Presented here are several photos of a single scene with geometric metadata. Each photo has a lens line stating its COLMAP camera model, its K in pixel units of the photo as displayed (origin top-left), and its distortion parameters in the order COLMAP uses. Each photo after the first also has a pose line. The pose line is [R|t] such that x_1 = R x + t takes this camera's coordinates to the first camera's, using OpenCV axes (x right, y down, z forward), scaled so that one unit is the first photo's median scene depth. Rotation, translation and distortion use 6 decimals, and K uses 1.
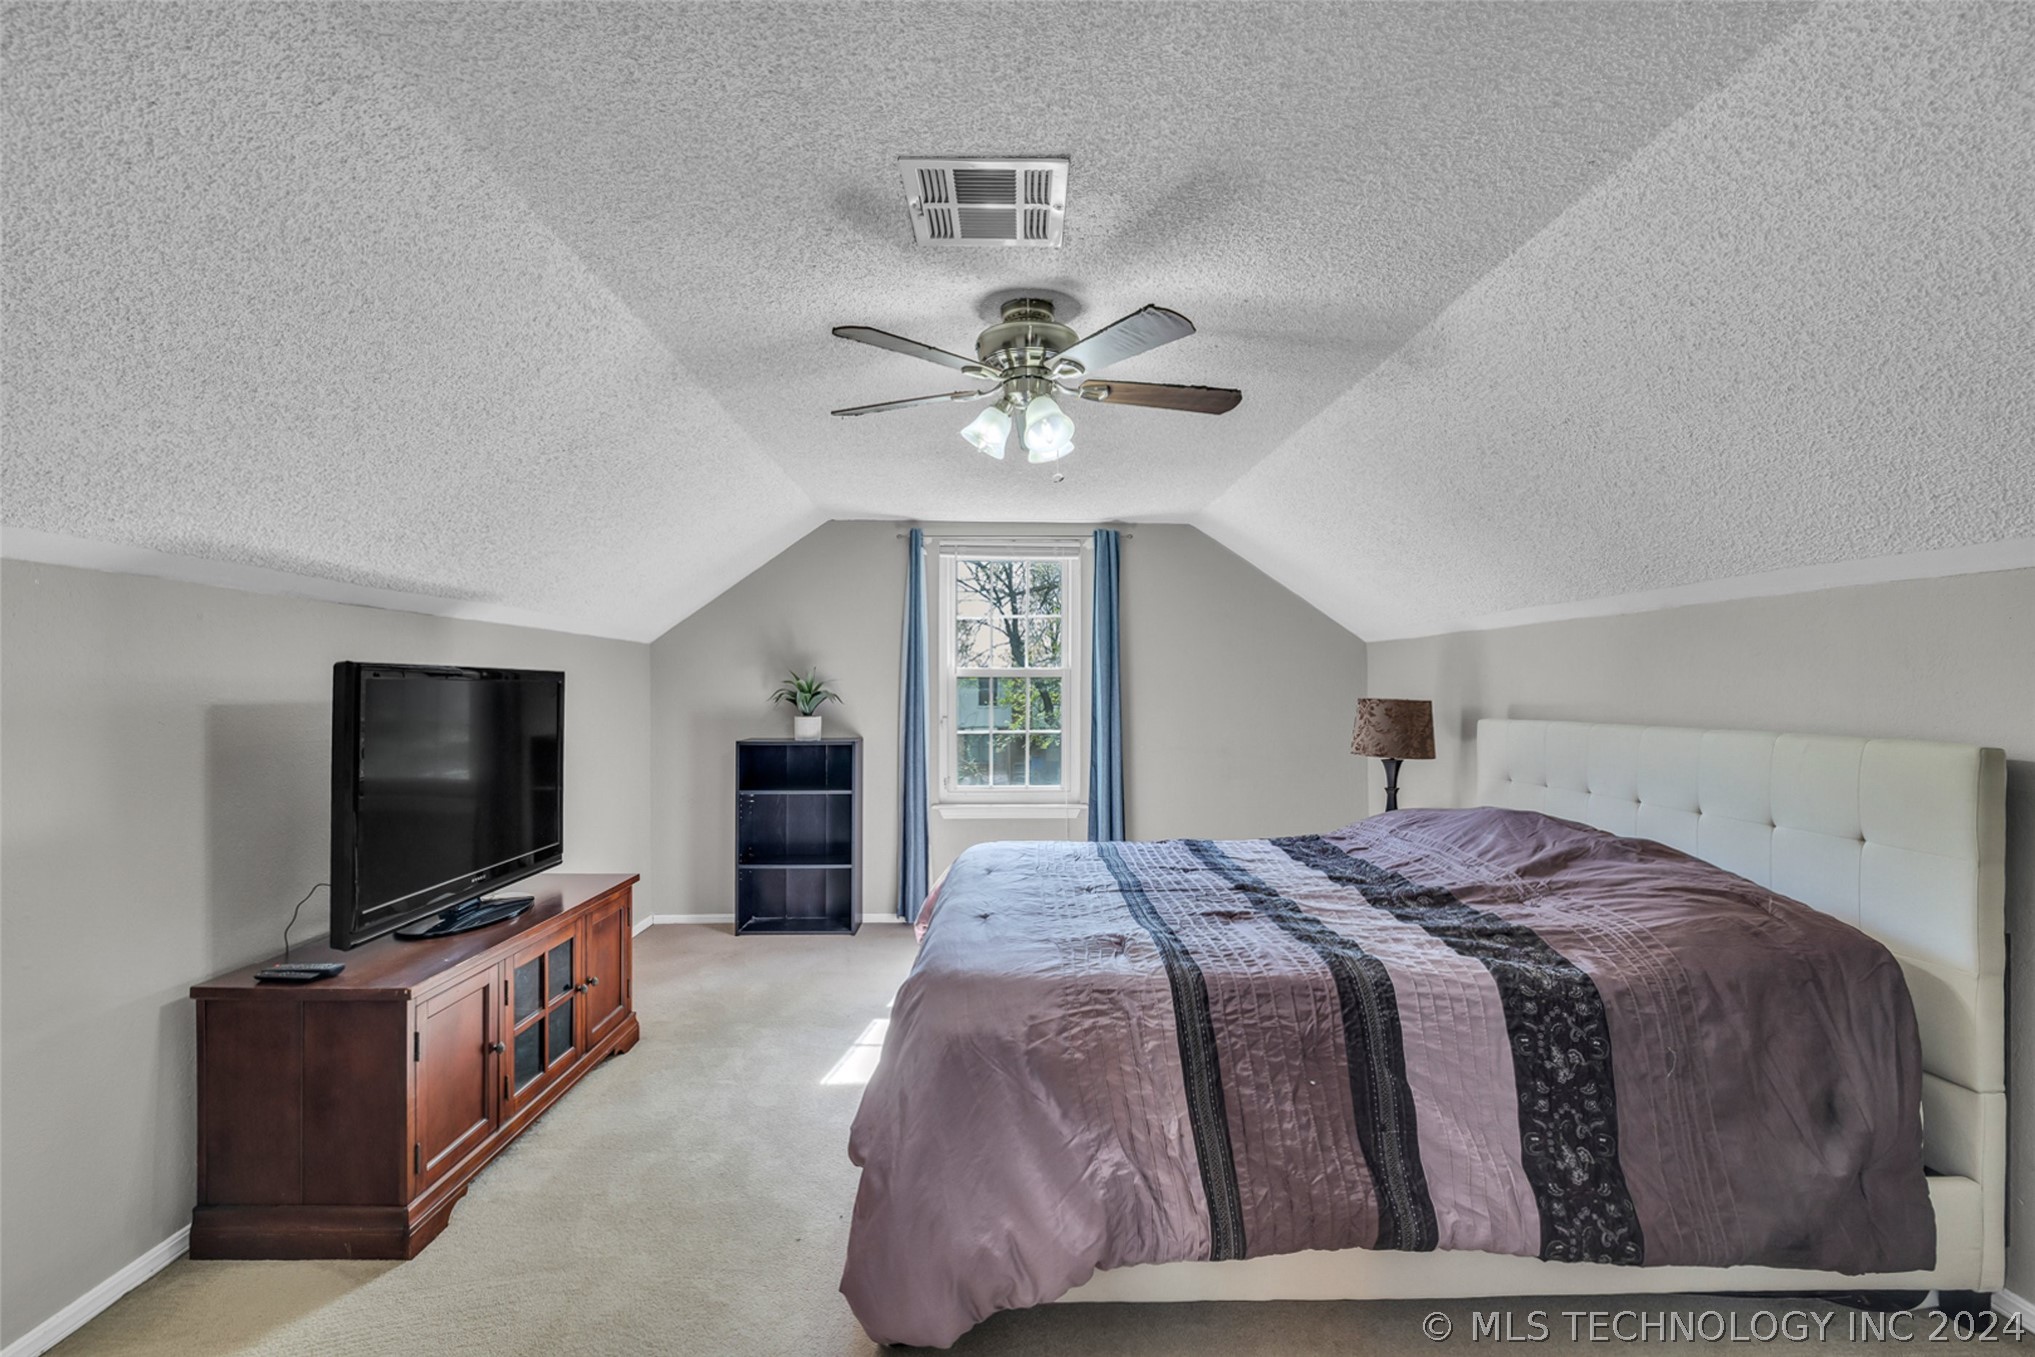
lens RADIAL K [[923.7, 0, 1015.6], [0, 923.7, 680.9], [0, 0, 1]] dist [-0.002551, -0.000783]
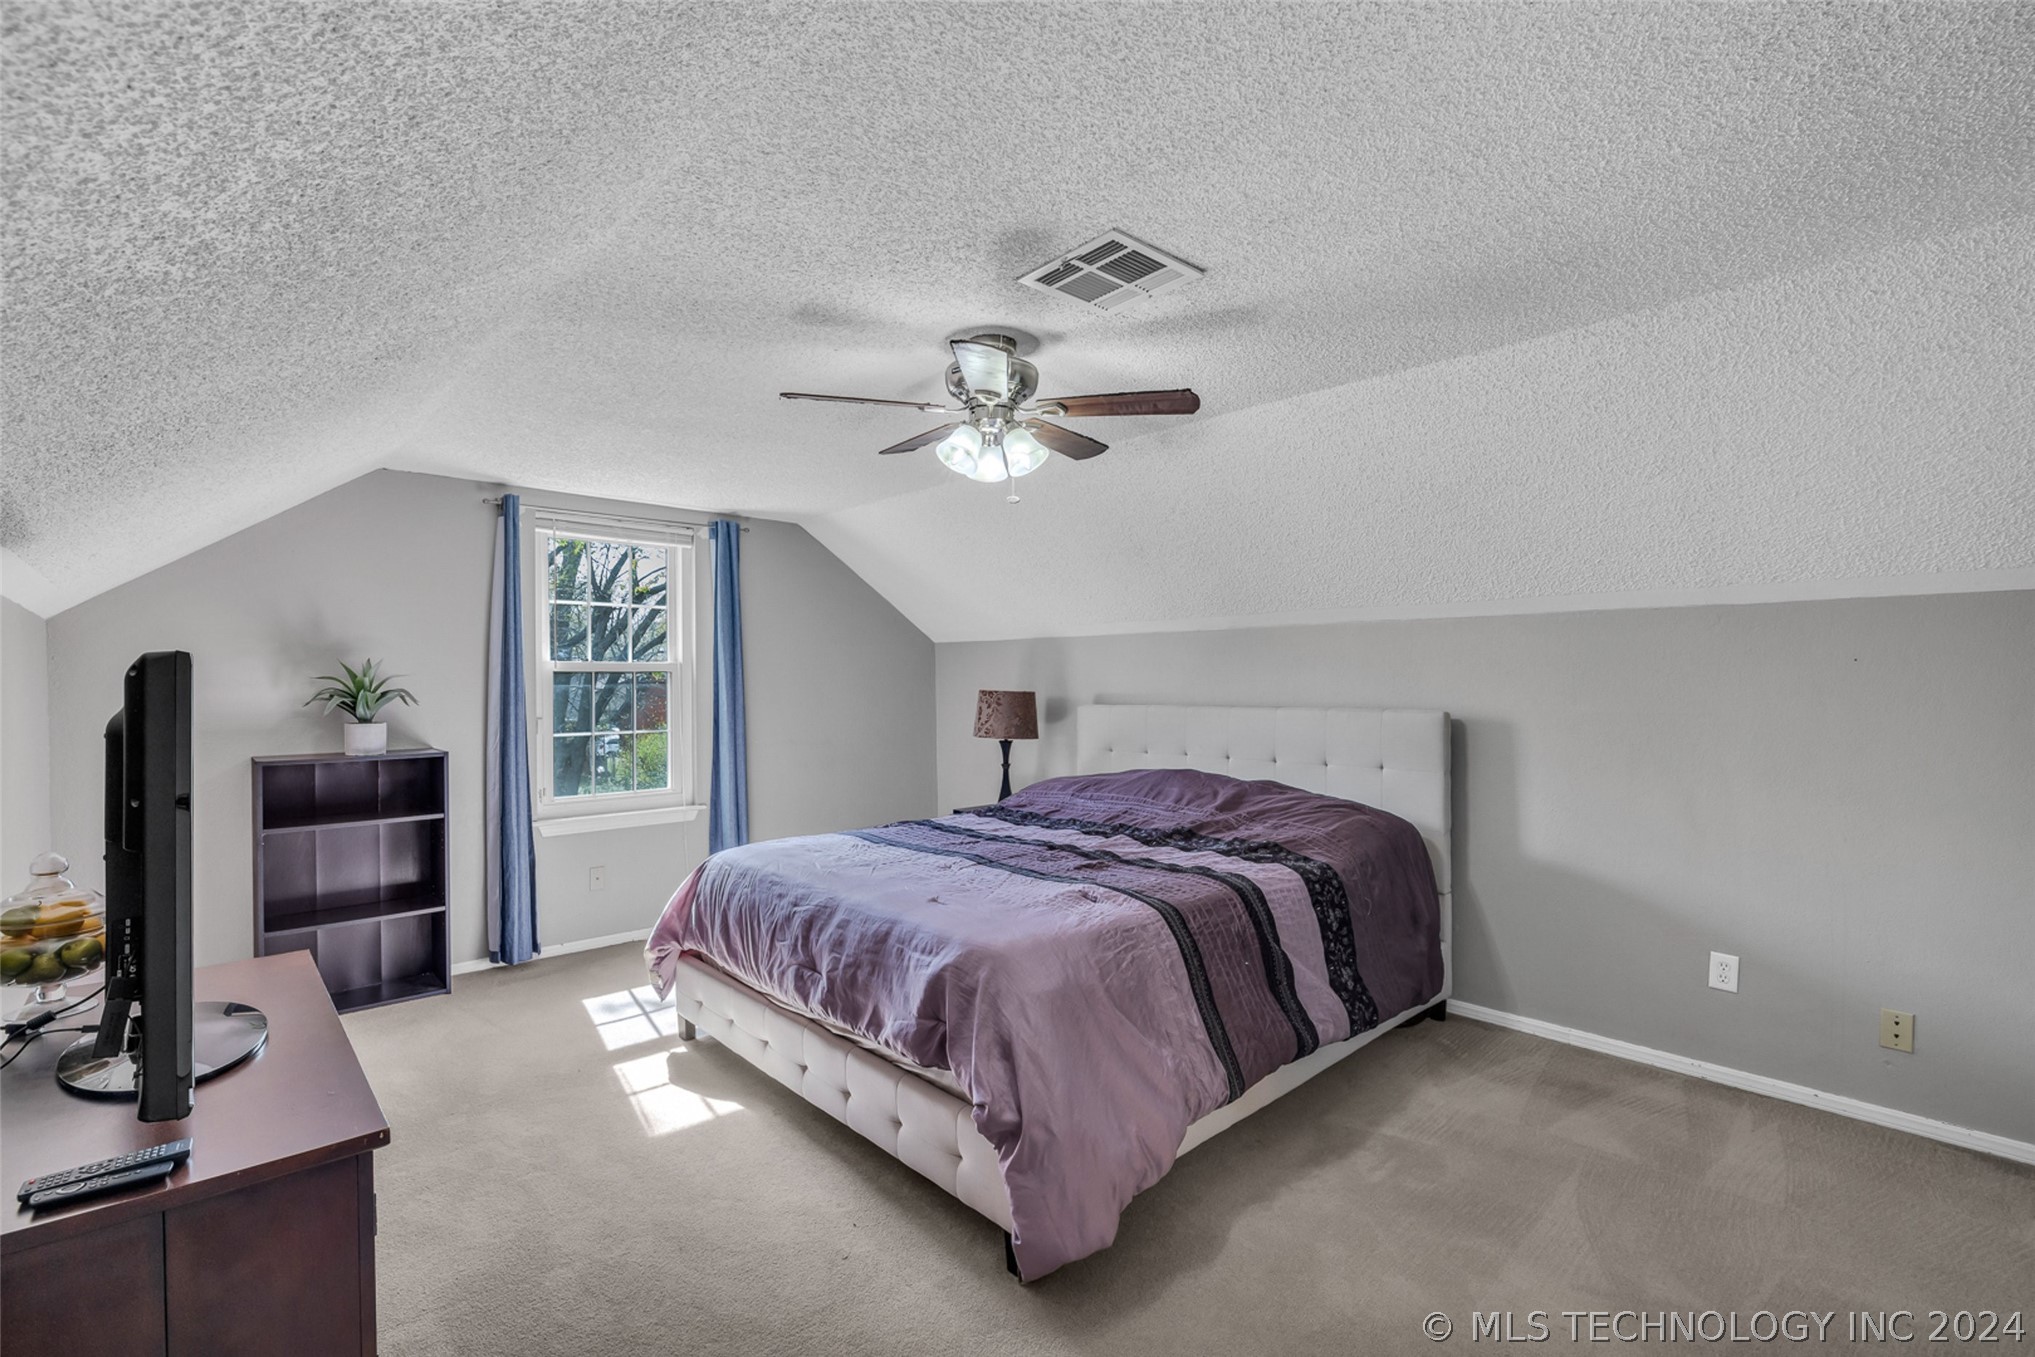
lens RADIAL K [[923.7, 0, 1014.7], [0, 923.7, 684.4], [0, 0, 1]] dist [-0.002551, -0.000783]
pose [[0.739242, -0.008110, 0.673391, -0.437363], [0.000010, 0.999928, 0.012032, -0.003977], [-0.673440, -0.008888, 0.739188, 0.098185]]
